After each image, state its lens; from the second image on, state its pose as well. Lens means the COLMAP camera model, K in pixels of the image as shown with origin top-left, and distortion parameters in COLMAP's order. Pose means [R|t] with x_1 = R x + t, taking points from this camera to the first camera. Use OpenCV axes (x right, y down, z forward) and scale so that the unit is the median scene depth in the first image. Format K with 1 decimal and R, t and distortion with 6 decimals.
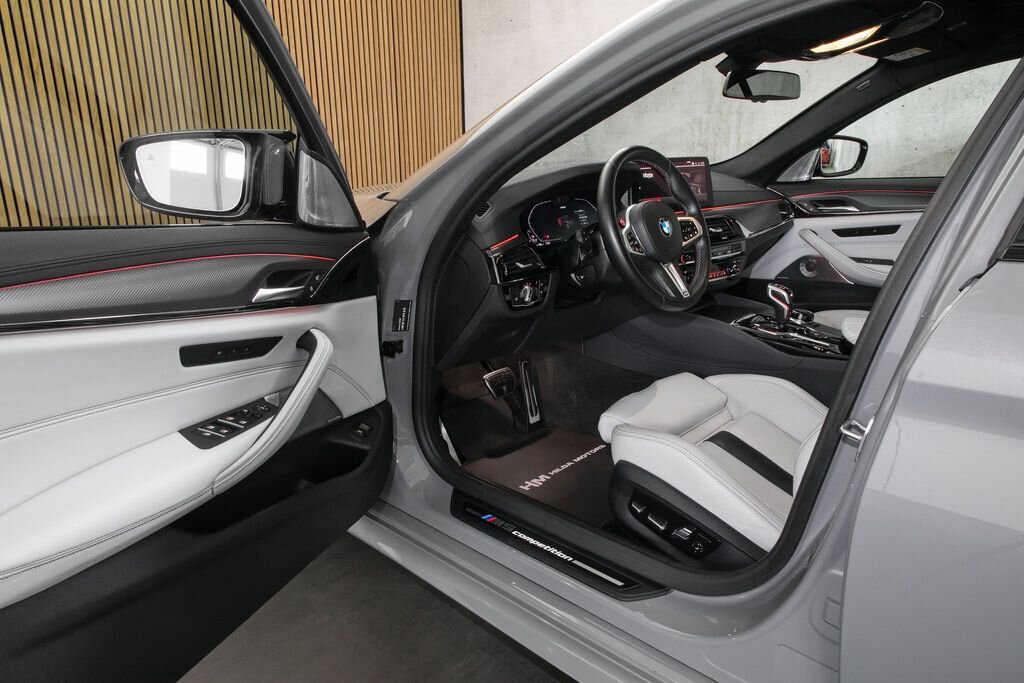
lens RADIAL K [[690.5, 0, 512.0], [0, 690.5, 341.5], [0, 0, 1]] dist [0.049241, -0.006393]
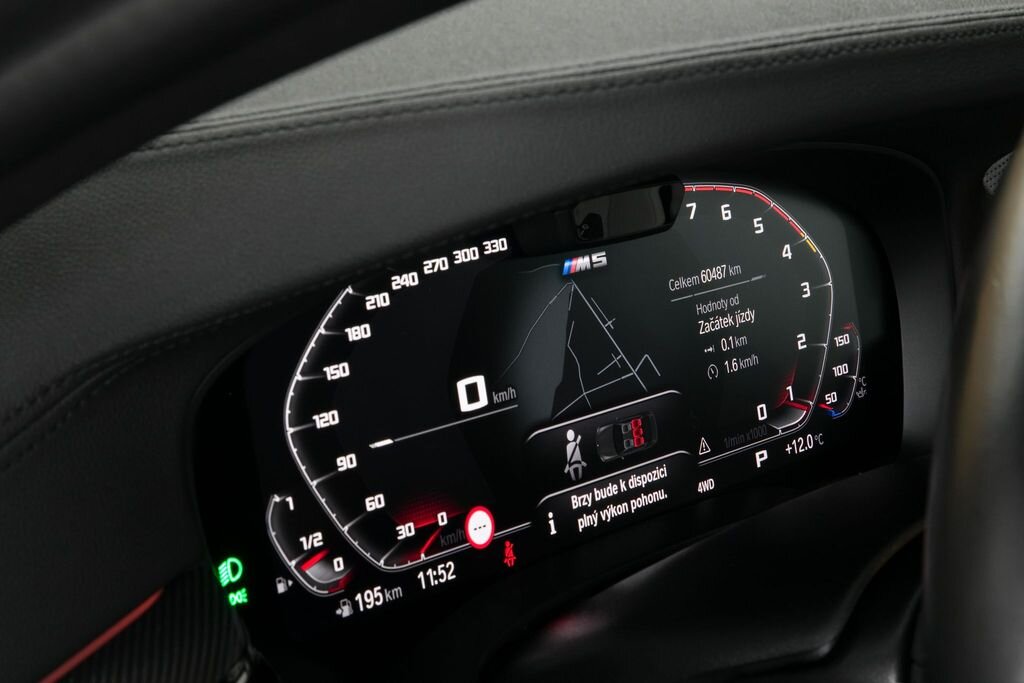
lens RADIAL K [[2293.8, 0, 512.0], [0, 2293.8, 341.5], [0, 0, 1]] dist [-0.005983, 0.004025]
pose [[0.992843, 0.097066, 0.069583, 0.030683], [-0.098976, 0.994787, 0.024536, -0.182695], [-0.066839, -0.031248, 0.997274, 0.557238]]
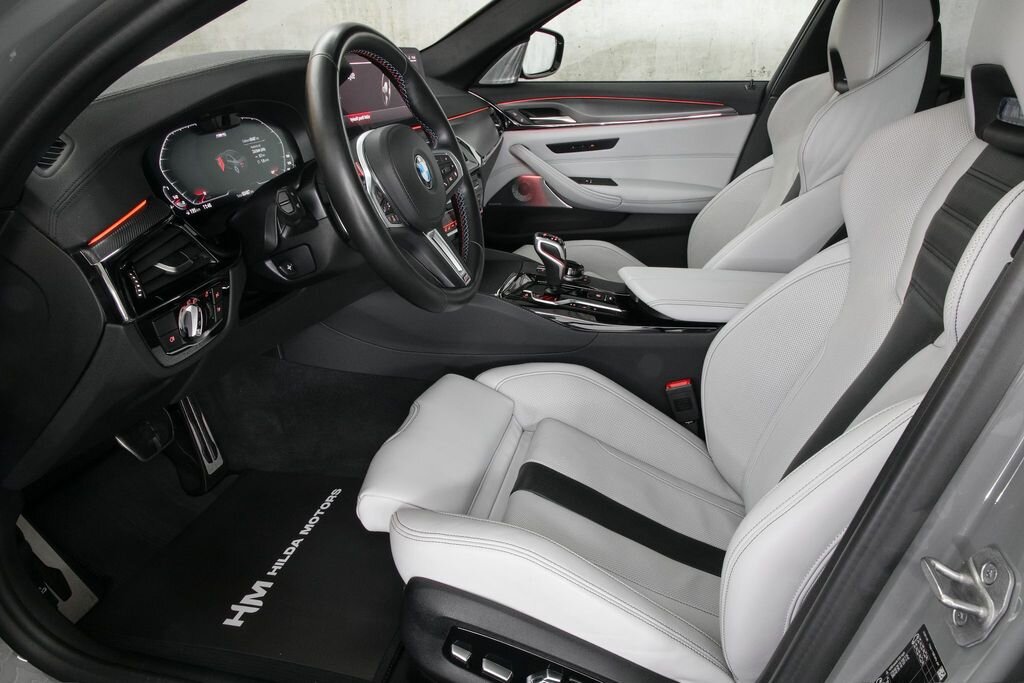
lens RADIAL K [[690.5, 0, 512.0], [0, 690.5, 341.5], [0, 0, 1]] dist [0.049241, -0.006393]
pose [[0.866349, -0.171932, 0.468913, -0.015091], [0.104288, 0.980457, 0.166817, -0.097858], [-0.488430, -0.095620, 0.867348, 0.373064]]
